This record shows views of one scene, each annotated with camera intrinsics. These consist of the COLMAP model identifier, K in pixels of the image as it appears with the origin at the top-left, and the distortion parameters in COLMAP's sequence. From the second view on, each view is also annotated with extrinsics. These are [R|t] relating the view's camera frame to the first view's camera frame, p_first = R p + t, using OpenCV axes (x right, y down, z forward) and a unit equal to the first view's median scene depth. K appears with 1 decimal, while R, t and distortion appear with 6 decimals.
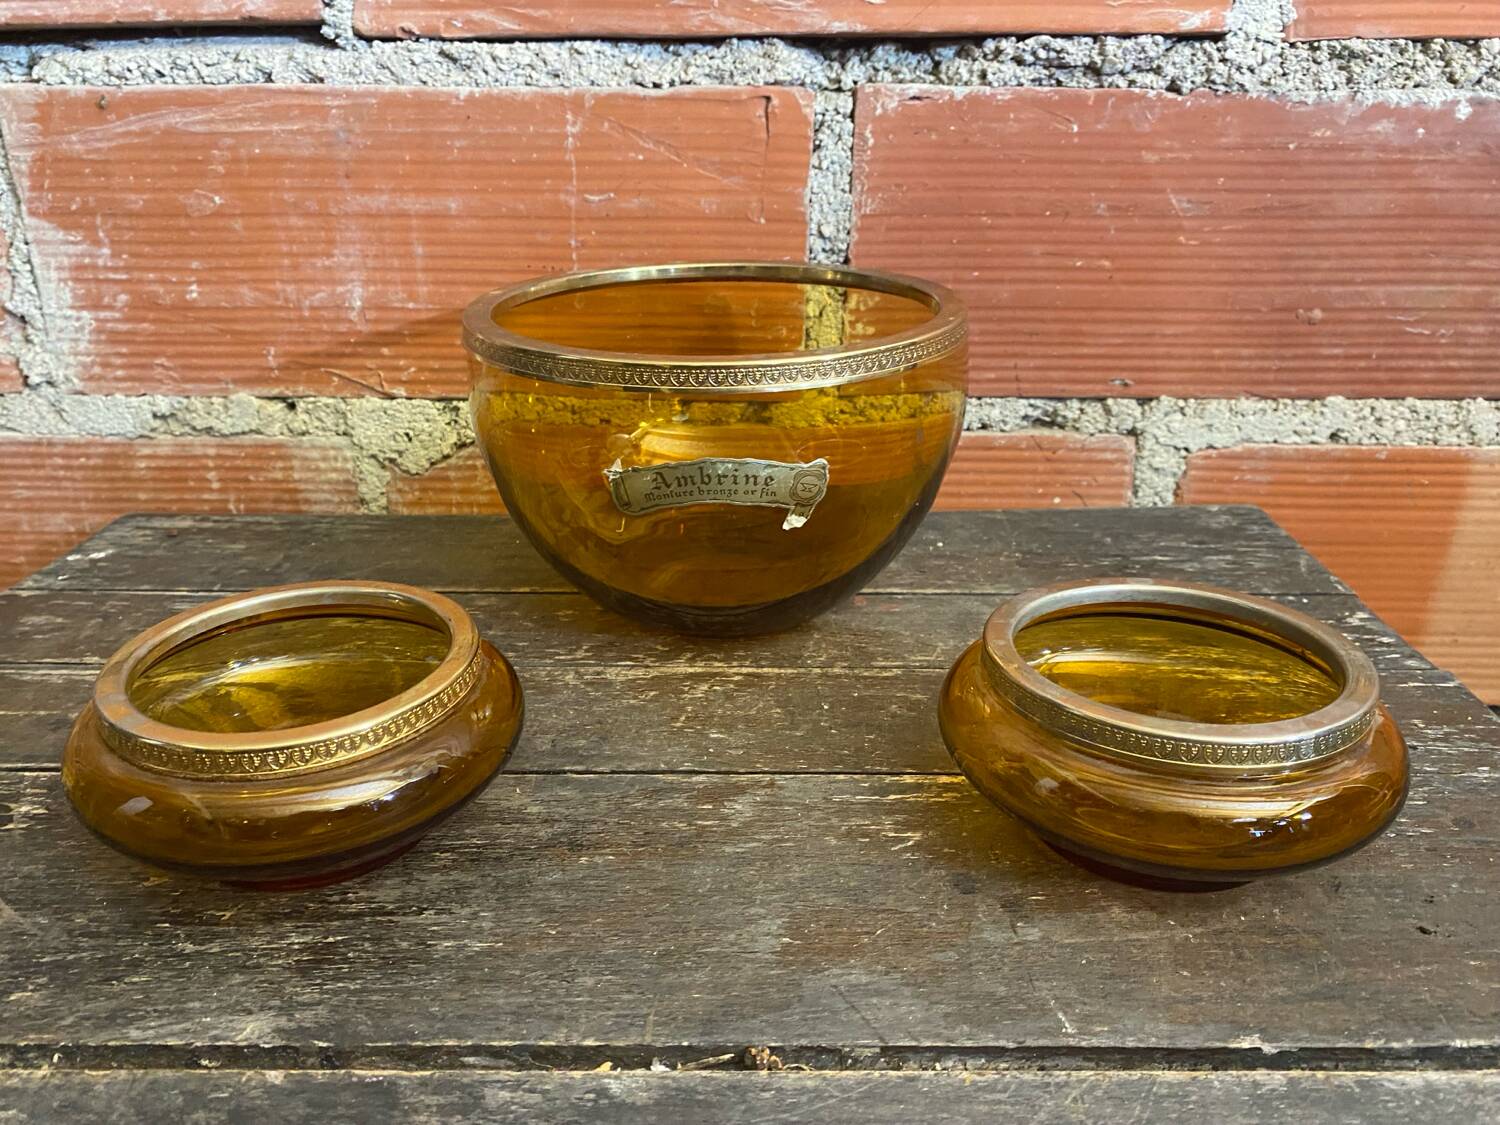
lens RADIAL K [[1159.7, 0, 735.7], [0, 1159.7, 560.3], [0, 0, 1]] dist [0.003018, -0.004598]
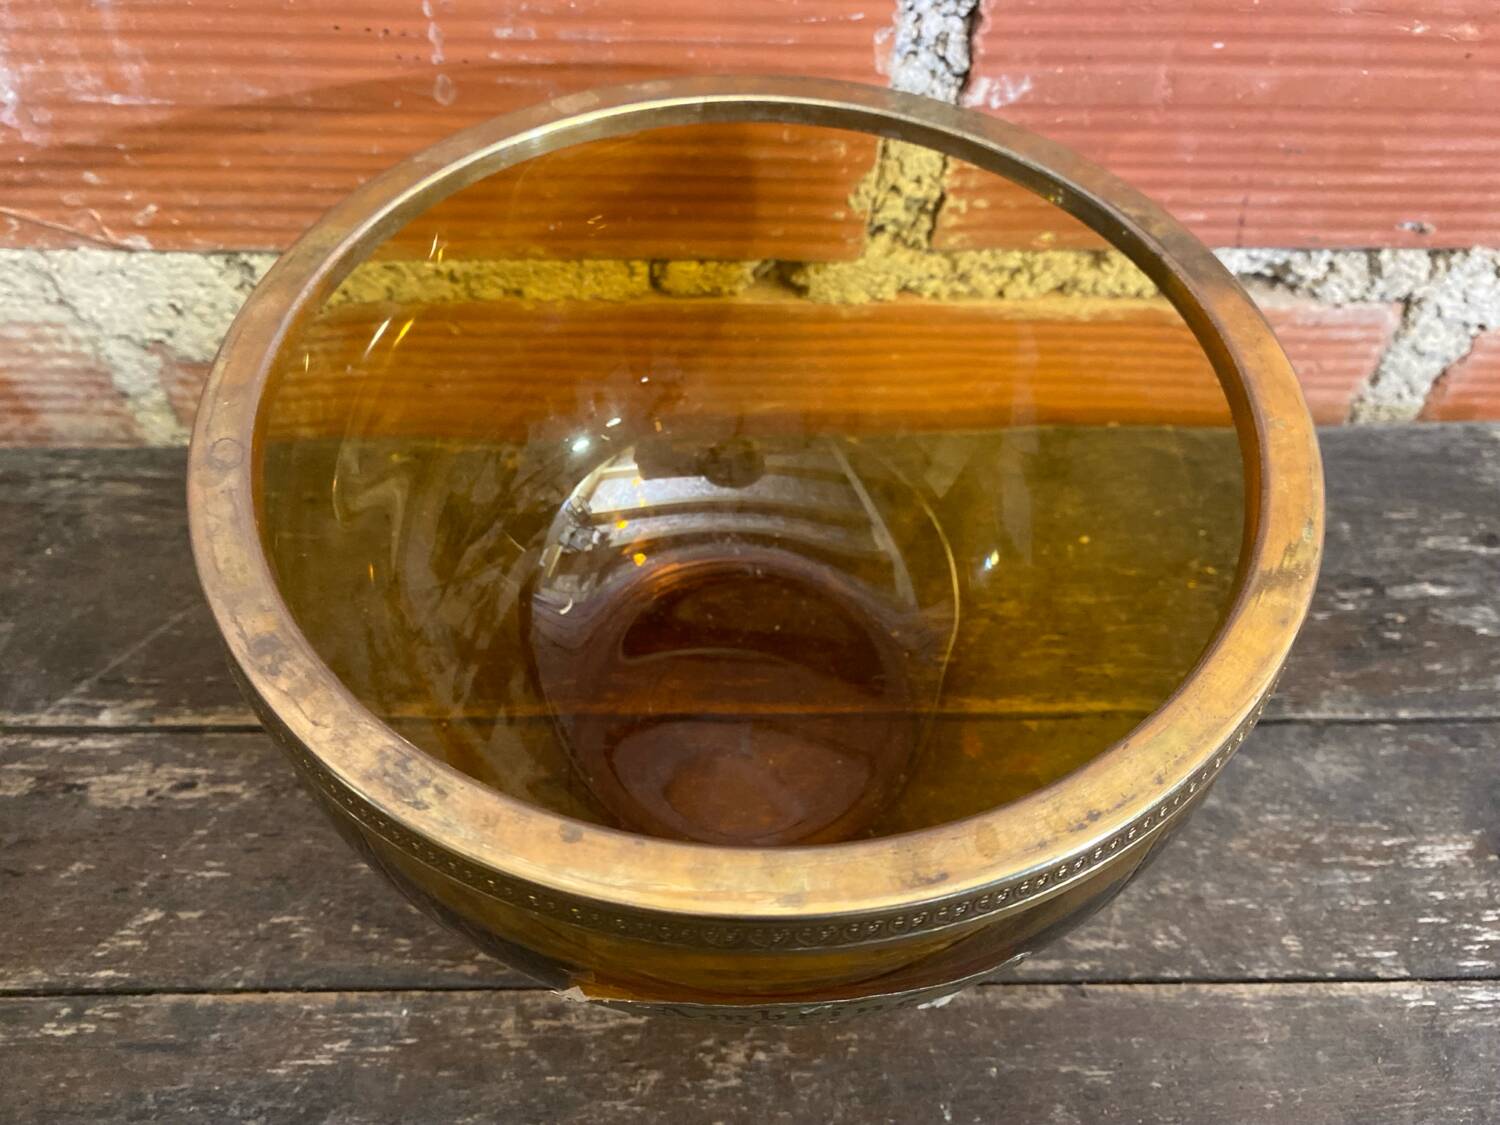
lens RADIAL K [[1166.3, 0, 738.5], [0, 1166.3, 561.5], [0, 0, 1]] dist [-0.005098, -0.003895]
pose [[0.998370, -0.024601, 0.051505, -0.038503], [-0.004129, 0.868861, 0.495040, -0.301190], [-0.056929, -0.494445, 0.867342, 0.446622]]
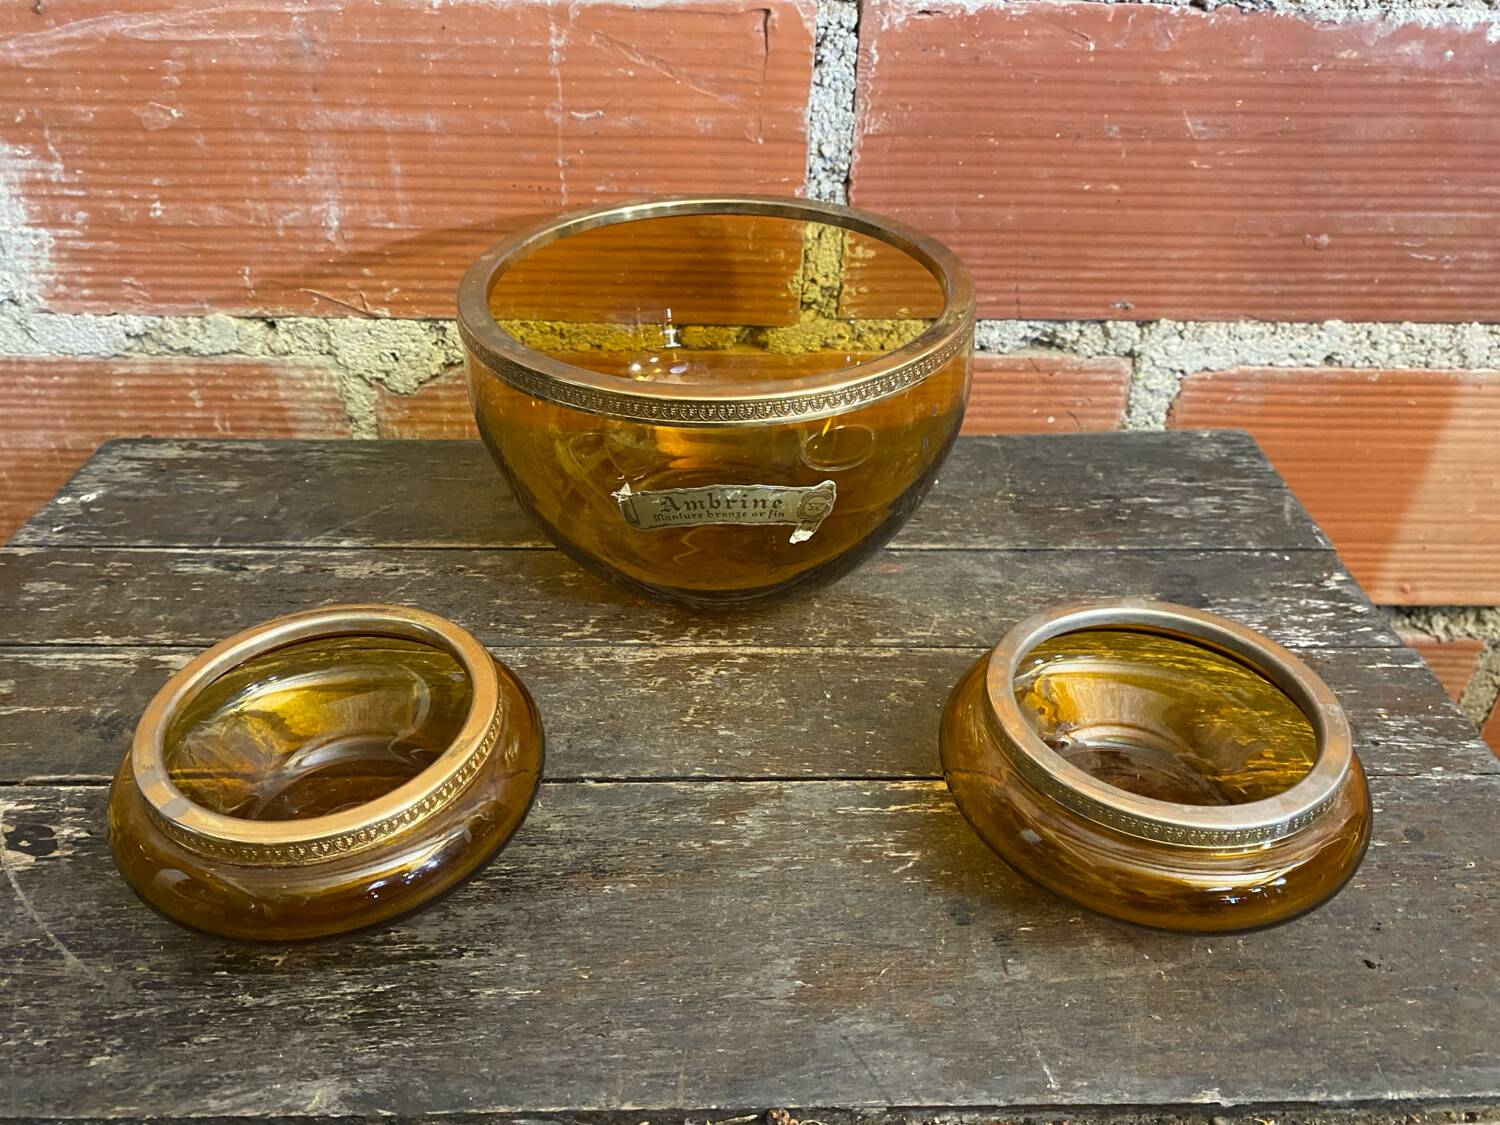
lens RADIAL K [[1159.7, 0, 750.4], [0, 1159.7, 546.3], [0, 0, 1]] dist [0.003018, -0.004598]
pose [[0.999403, -0.007062, 0.033806, -0.019065], [0.000200, 0.980037, 0.198814, -0.152772], [-0.034535, -0.198688, 0.979454, 0.003645]]
